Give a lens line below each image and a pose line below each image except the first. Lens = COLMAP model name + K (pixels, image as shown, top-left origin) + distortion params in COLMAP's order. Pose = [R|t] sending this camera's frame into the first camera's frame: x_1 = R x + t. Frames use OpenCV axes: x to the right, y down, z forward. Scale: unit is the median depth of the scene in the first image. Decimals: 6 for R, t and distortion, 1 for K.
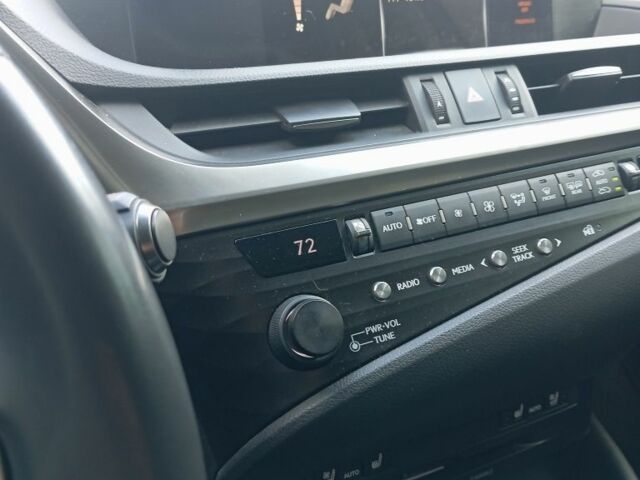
lens RADIAL K [[697.3, 0, 320.0], [0, 697.3, 240.0], [0, 0, 1]] dist [0.141305, -0.280410]
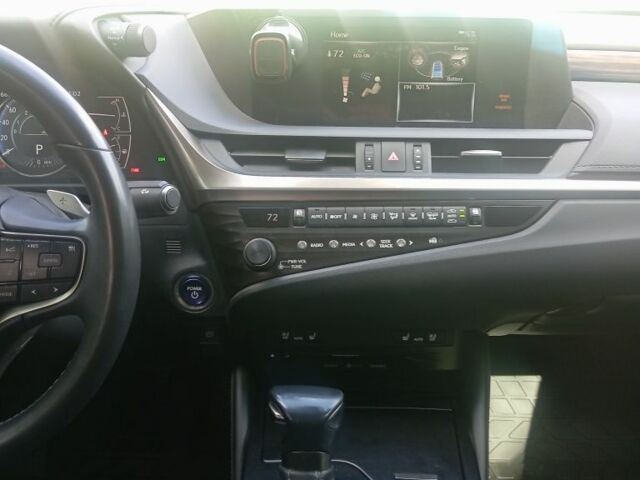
lens RADIAL K [[697.3, 0, 320.0], [0, 697.3, 240.0], [0, 0, 1]] dist [0.141305, -0.280410]
pose [[0.891200, 0.204114, -0.405093, 0.880324], [-0.189111, 0.978916, 0.077205, -0.102137], [0.412310, 0.007803, 0.911010, -0.789386]]
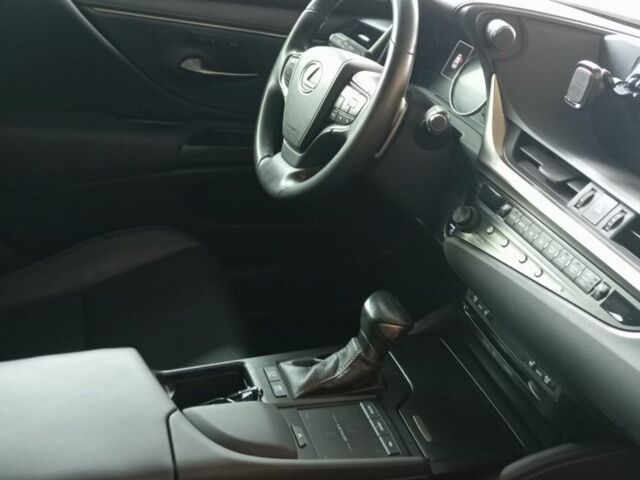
lens RADIAL K [[697.3, 0, 320.0], [0, 697.3, 240.0], [0, 0, 1]] dist [0.141305, -0.280410]
pose [[-0.125252, 0.507893, -0.852266, 2.115885], [-0.471621, 0.725285, 0.501532, -0.795439], [0.872860, 0.464765, 0.148689, 0.088371]]
